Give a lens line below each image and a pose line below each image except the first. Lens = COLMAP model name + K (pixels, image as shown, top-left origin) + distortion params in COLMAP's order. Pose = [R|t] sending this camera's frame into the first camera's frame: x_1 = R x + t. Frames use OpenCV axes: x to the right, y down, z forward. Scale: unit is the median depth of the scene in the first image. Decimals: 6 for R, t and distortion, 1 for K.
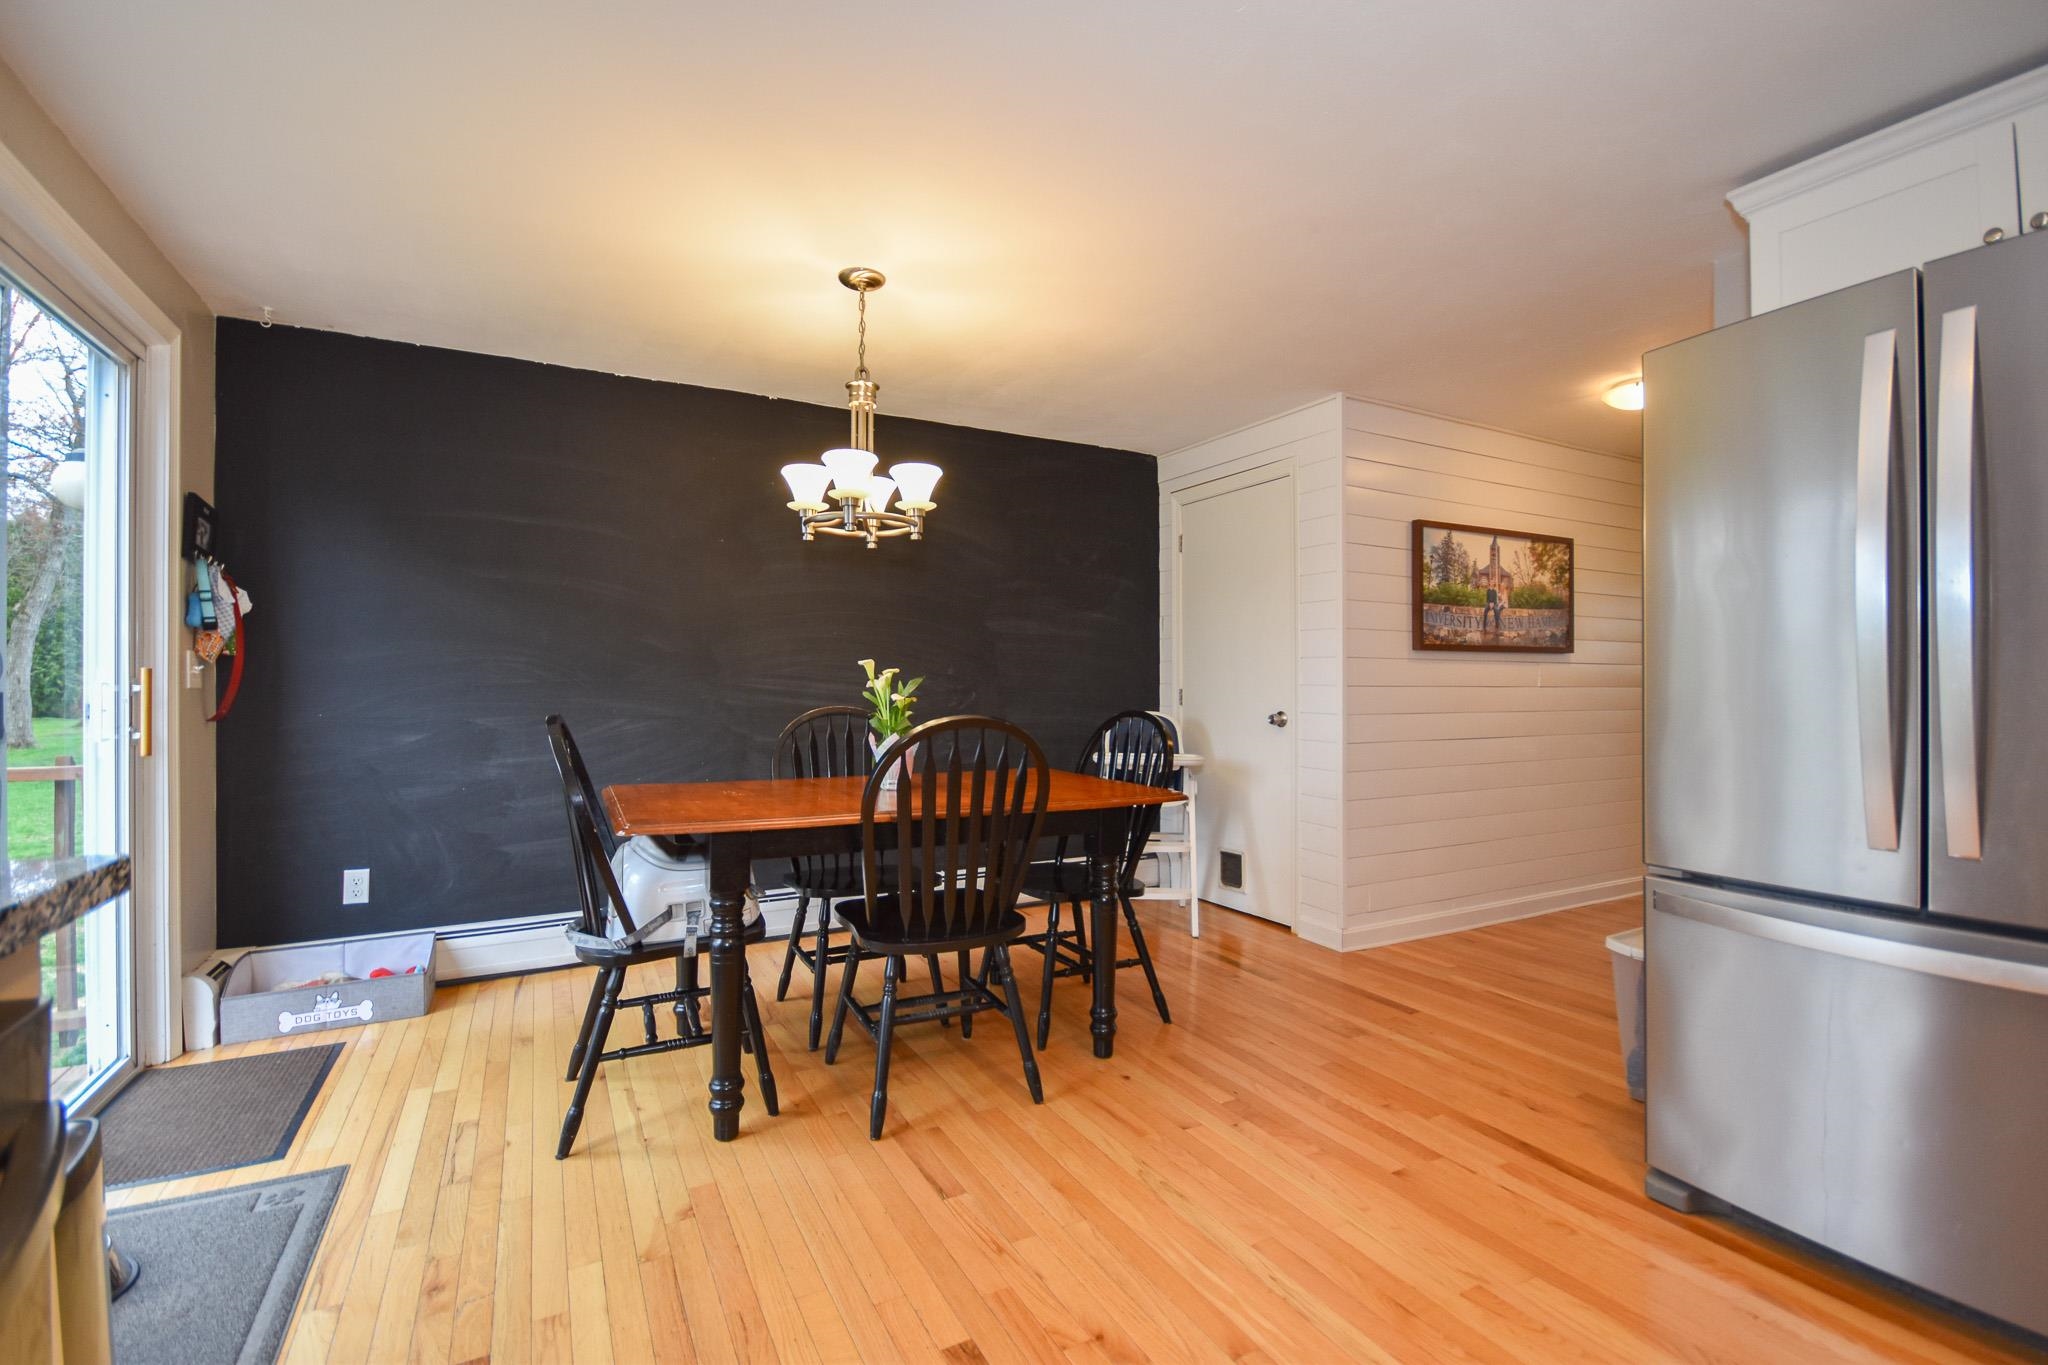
lens RADIAL K [[902.9, 0, 1024.4], [0, 902.9, 685.6], [0, 0, 1]] dist [0.010755, -0.012178]
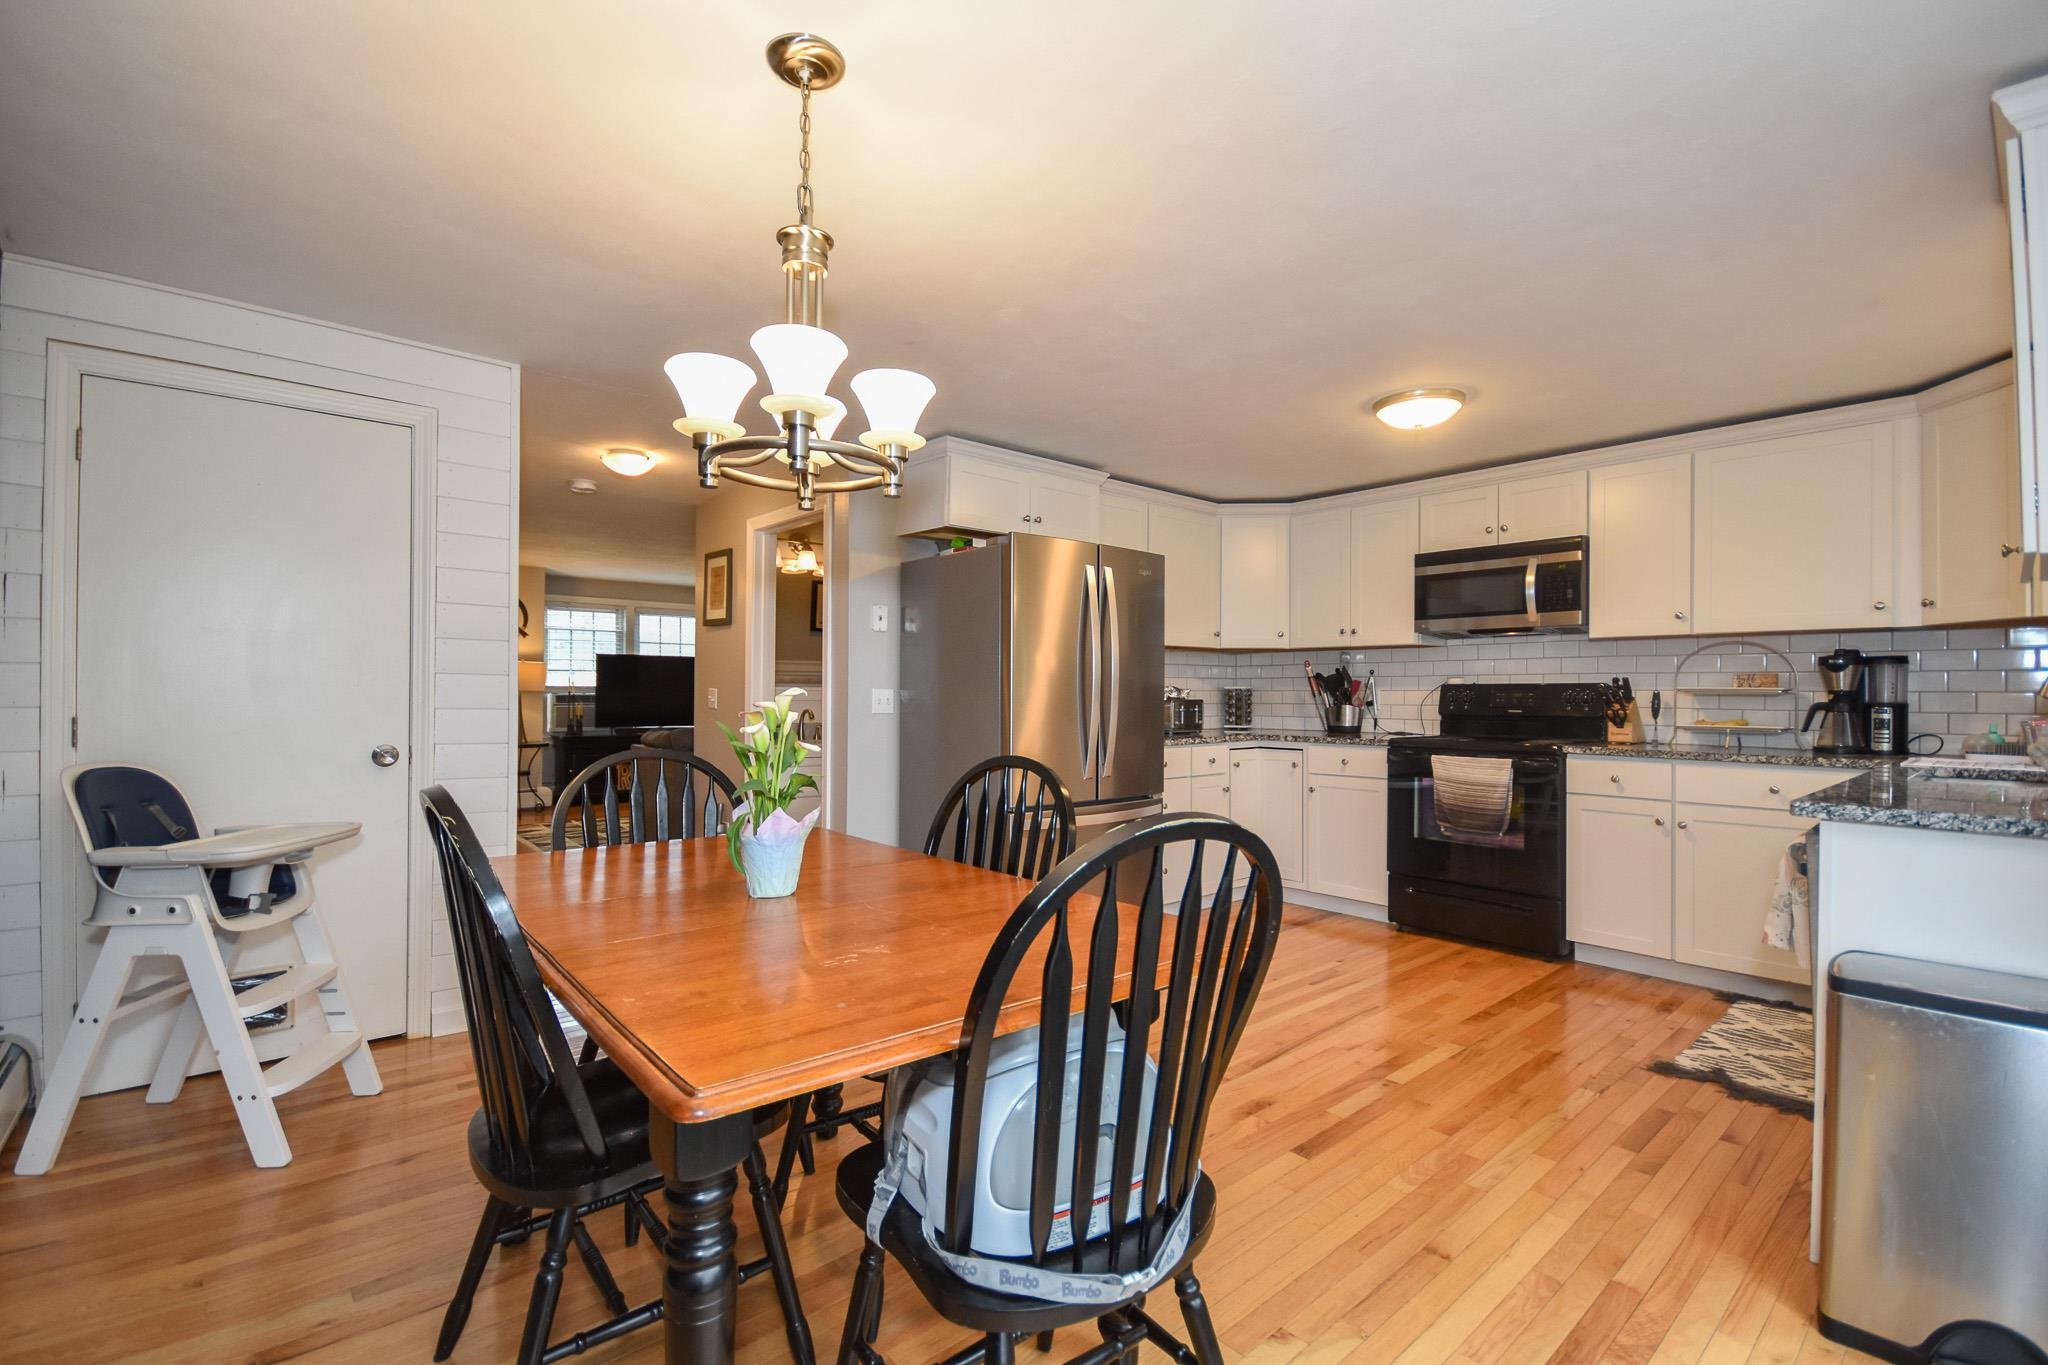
lens RADIAL K [[903.5, 0, 1027.1], [0, 903.5, 688.6], [0, 0, 1]] dist [0.002896, -0.001229]
pose [[-0.213859, 0.003955, 0.976857, -0.528621], [-0.008634, 0.999945, -0.005938, -0.016823], [-0.976826, -0.009704, -0.213813, 0.641859]]
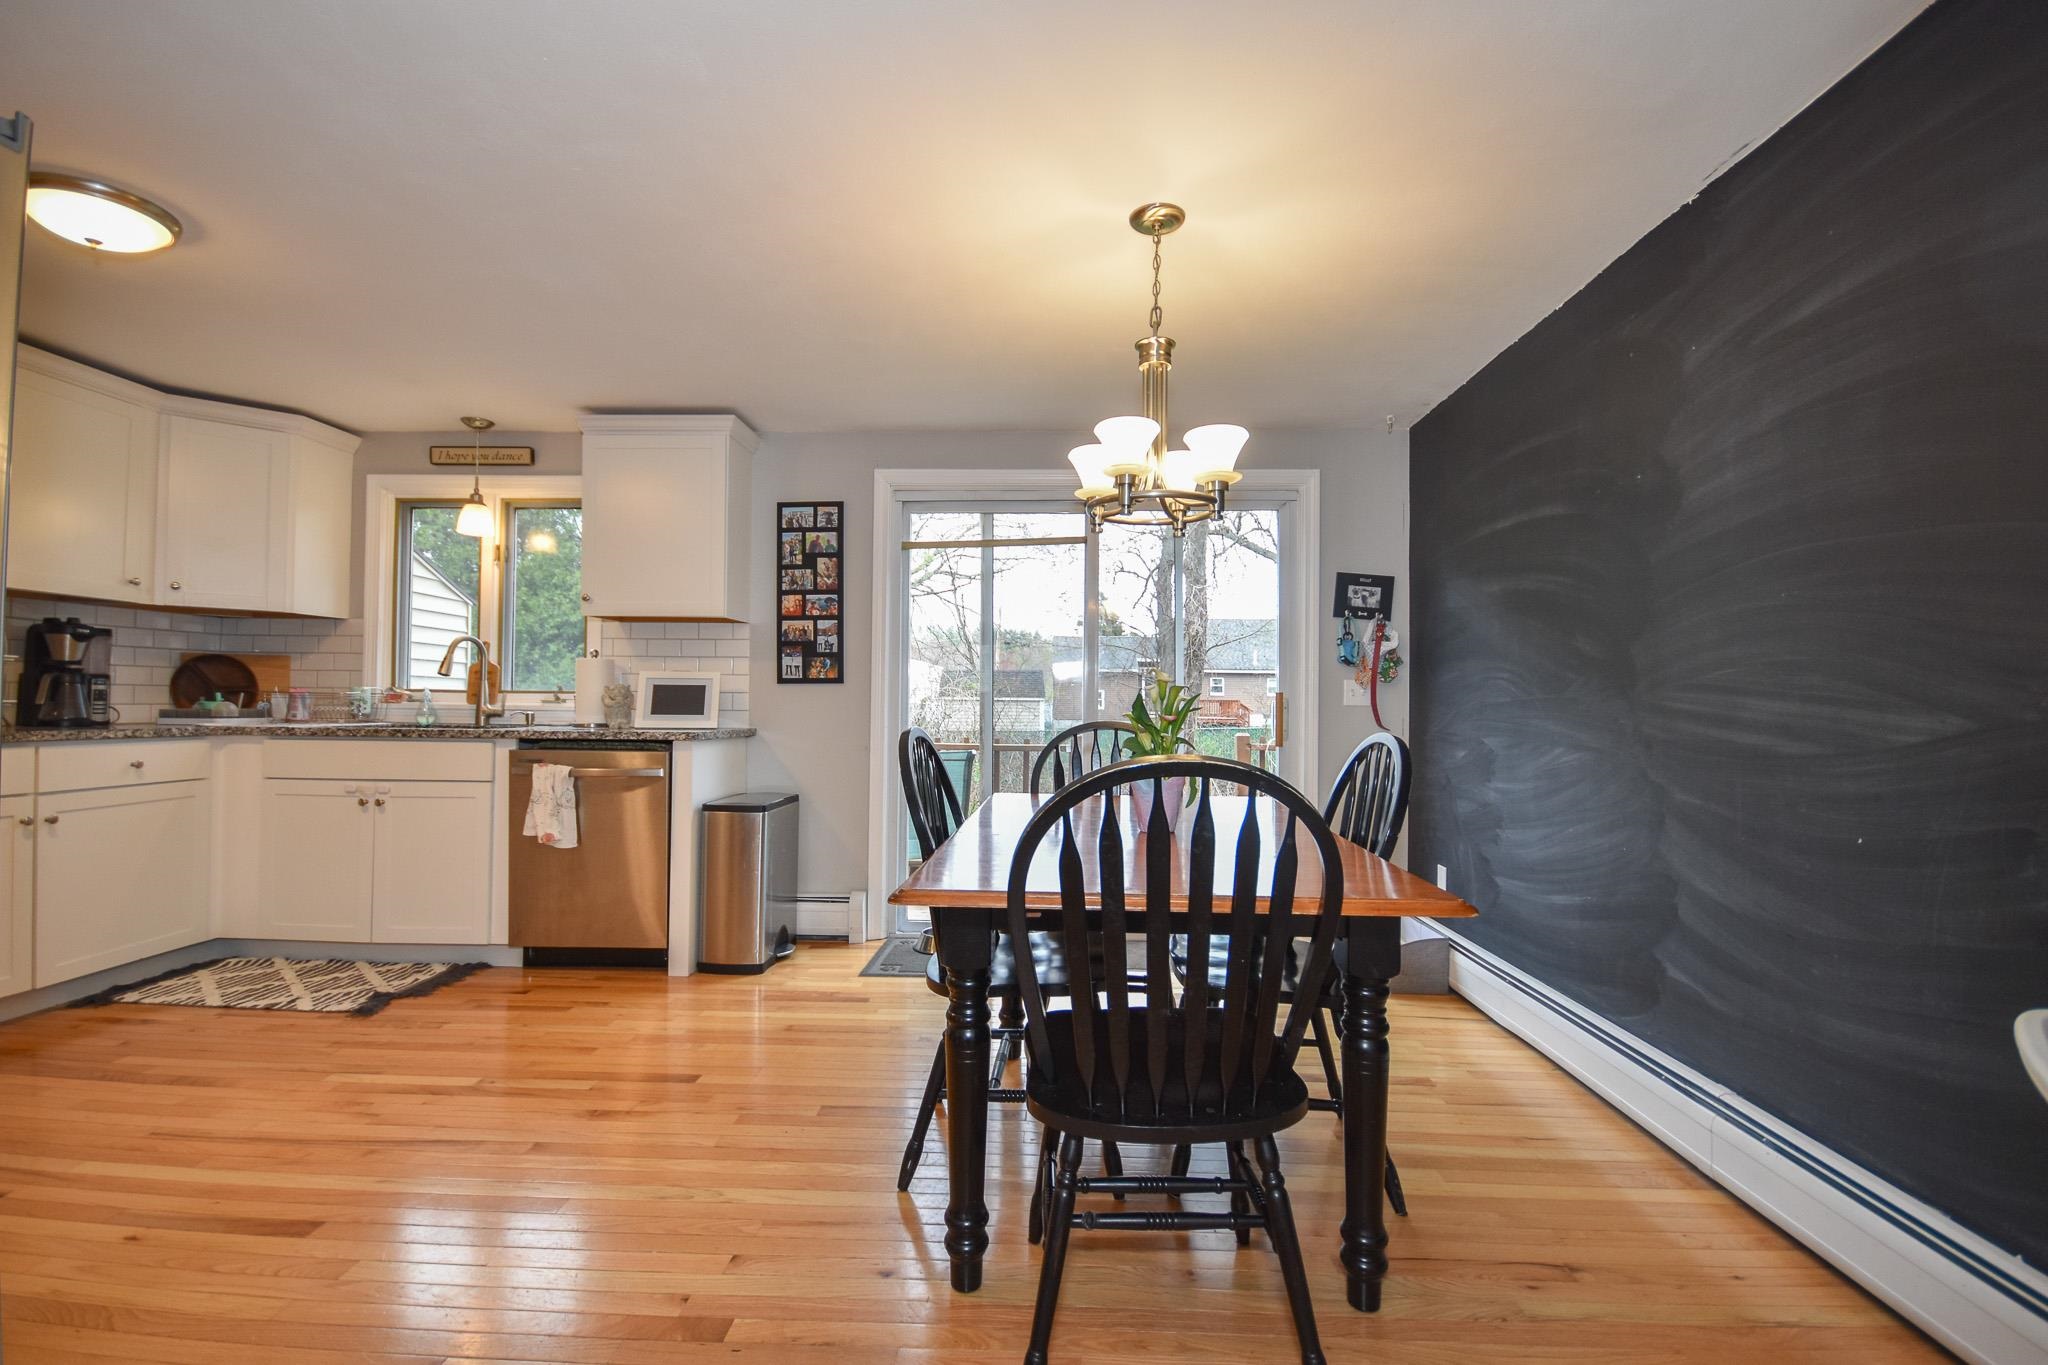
lens RADIAL K [[902.9, 0, 1024.4], [0, 902.9, 685.6], [0, 0, 1]] dist [0.010755, -0.012178]
pose [[-0.517978, -0.021322, -0.855128, 0.390259], [-0.009644, 0.999771, -0.019087, 0.002867], [0.855340, -0.001640, -0.518065, 0.870274]]
